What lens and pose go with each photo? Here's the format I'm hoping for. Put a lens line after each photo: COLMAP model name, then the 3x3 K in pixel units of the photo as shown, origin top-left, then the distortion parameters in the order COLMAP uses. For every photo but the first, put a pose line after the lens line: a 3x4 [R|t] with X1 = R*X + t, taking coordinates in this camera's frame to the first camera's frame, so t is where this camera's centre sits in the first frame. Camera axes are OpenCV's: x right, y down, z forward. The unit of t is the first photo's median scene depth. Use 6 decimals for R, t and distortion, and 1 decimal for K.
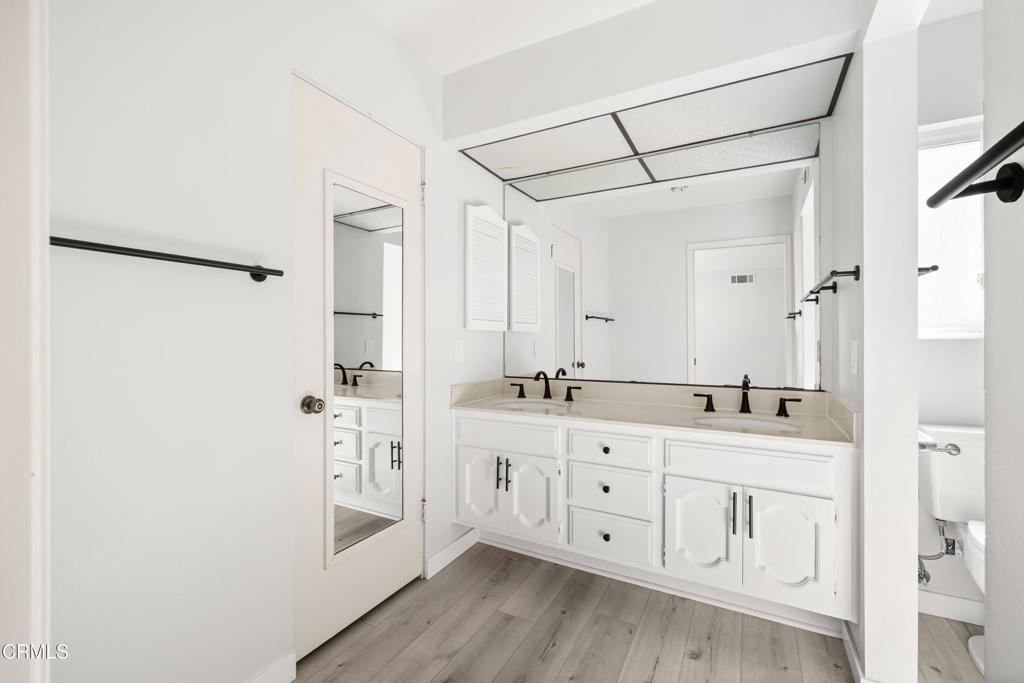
lens RADIAL K [[435.9, 0, 512.1], [0, 435.9, 338.1], [0, 0, 1]] dist [0.000093, 0.001064]
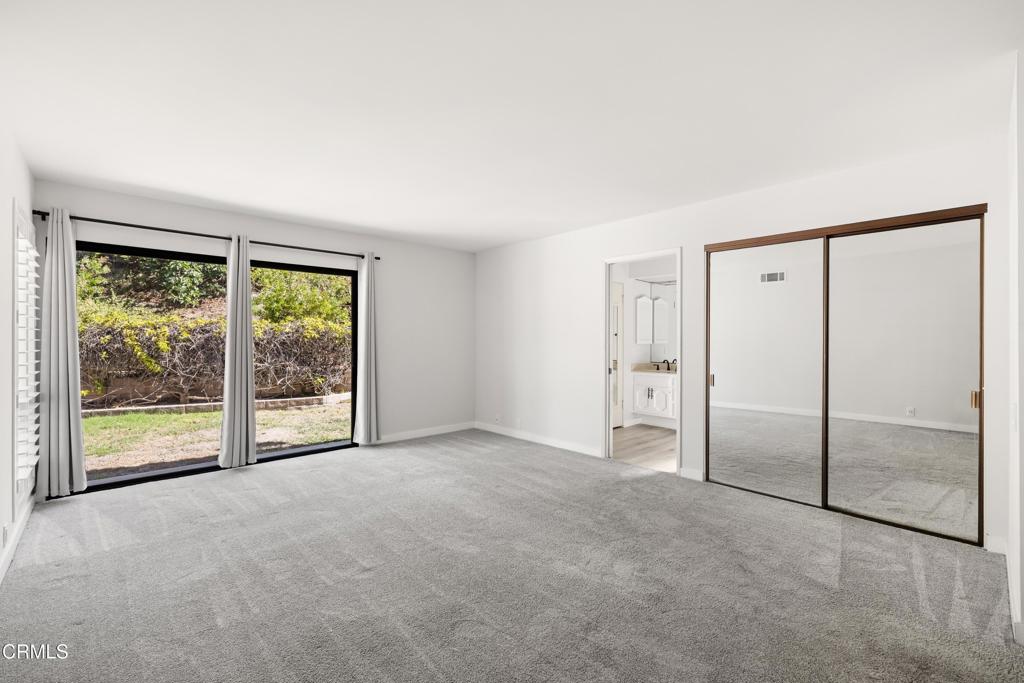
lens RADIAL K [[435.9, 0, 515.1], [0, 435.9, 340.8], [0, 0, 1]] dist [0.000093, 0.001064]
pose [[0.949271, 0.003204, -0.314444, 0.032167], [-0.002128, 0.999991, 0.003766, -0.048319], [0.314453, -0.002906, 0.949269, -1.871601]]
